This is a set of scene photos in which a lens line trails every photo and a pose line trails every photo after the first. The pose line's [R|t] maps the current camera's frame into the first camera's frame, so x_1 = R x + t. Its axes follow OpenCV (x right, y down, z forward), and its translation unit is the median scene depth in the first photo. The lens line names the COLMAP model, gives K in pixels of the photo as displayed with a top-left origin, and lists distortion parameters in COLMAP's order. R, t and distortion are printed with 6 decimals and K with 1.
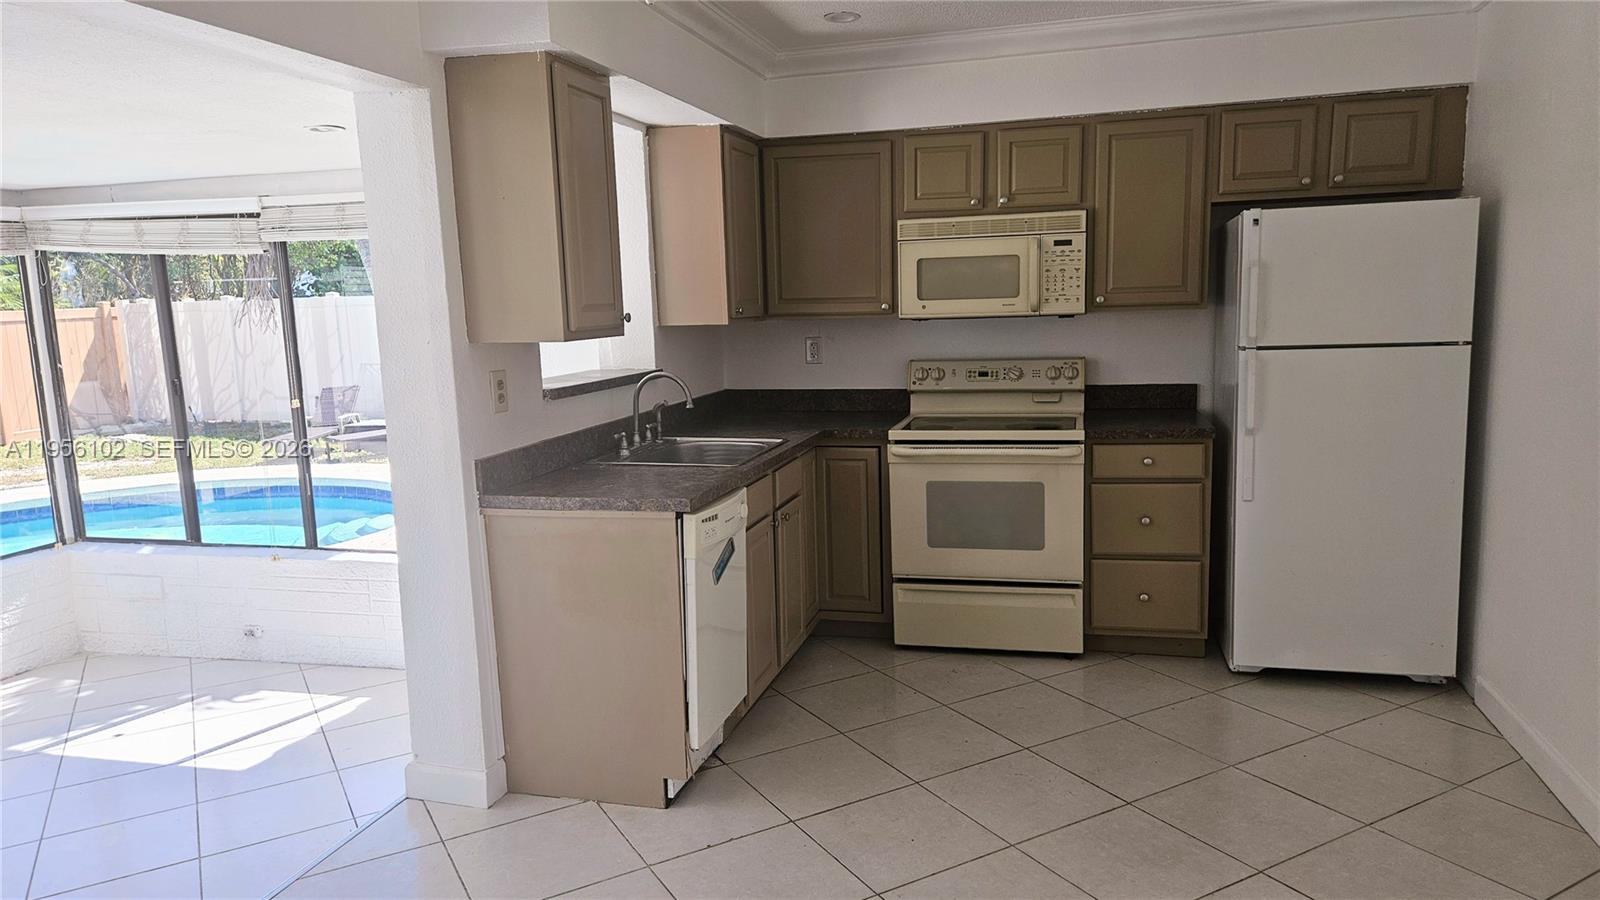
lens RADIAL K [[1077.4, 0, 854.0], [0, 1077.4, 462.3], [0, 0, 1]] dist [0.060614, -0.058112]
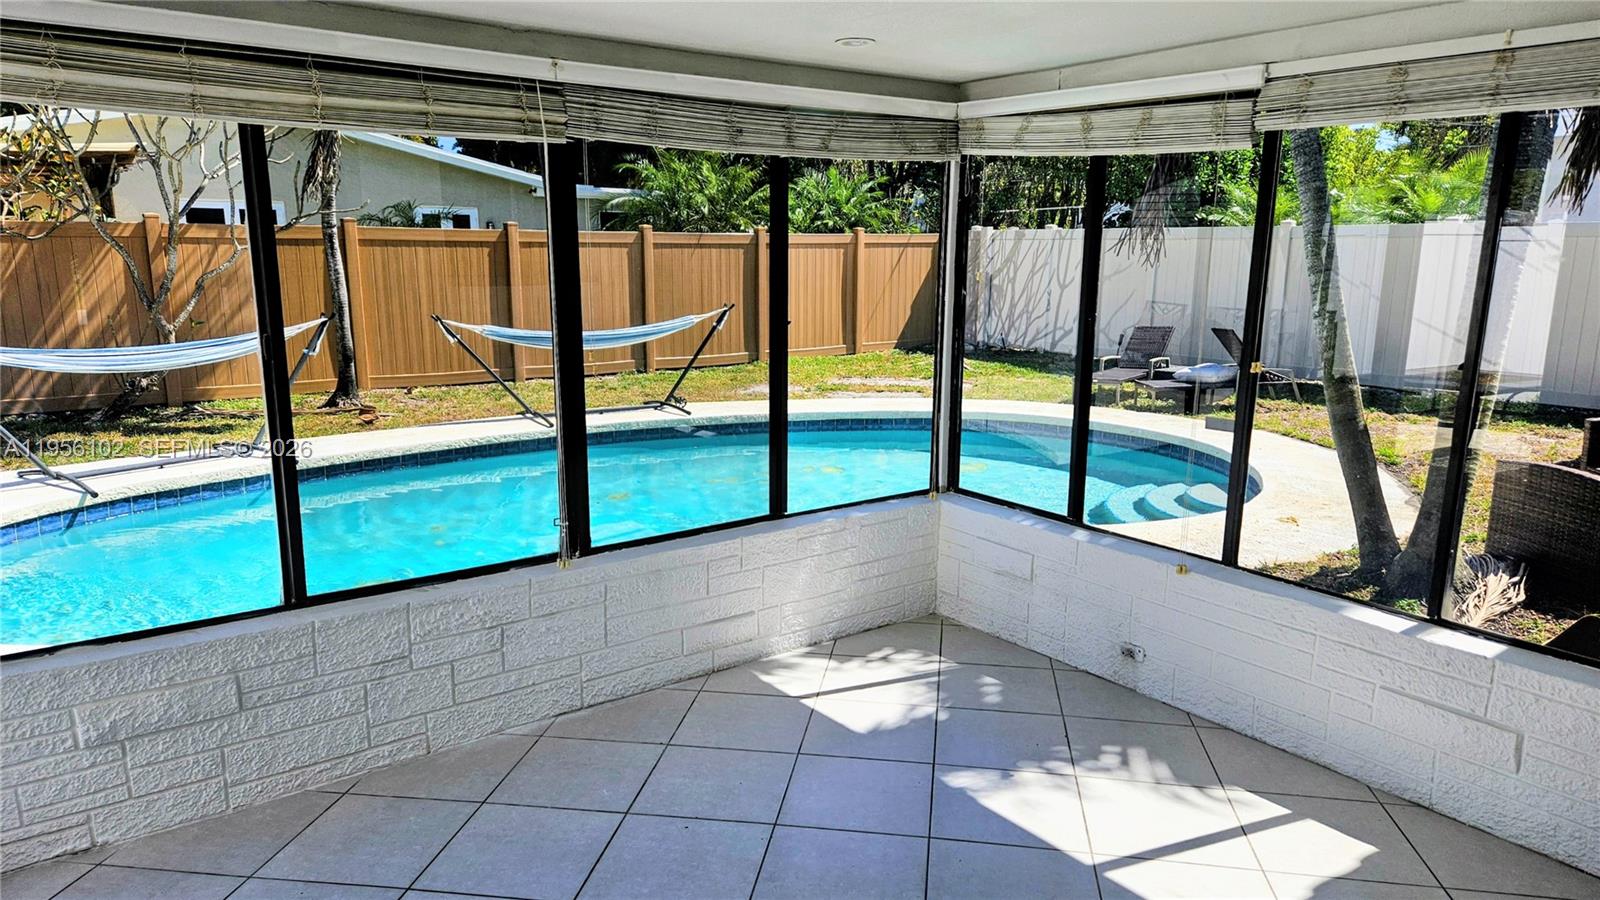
lens RADIAL K [[1077.4, 0, 782.8], [0, 1077.4, 444.8], [0, 0, 1]] dist [0.060614, -0.058112]
pose [[0.760521, 0.153938, -0.630802, -0.279448], [-0.129165, 0.987942, 0.085367, -0.022470], [0.636337, 0.016554, 0.771234, 0.253086]]
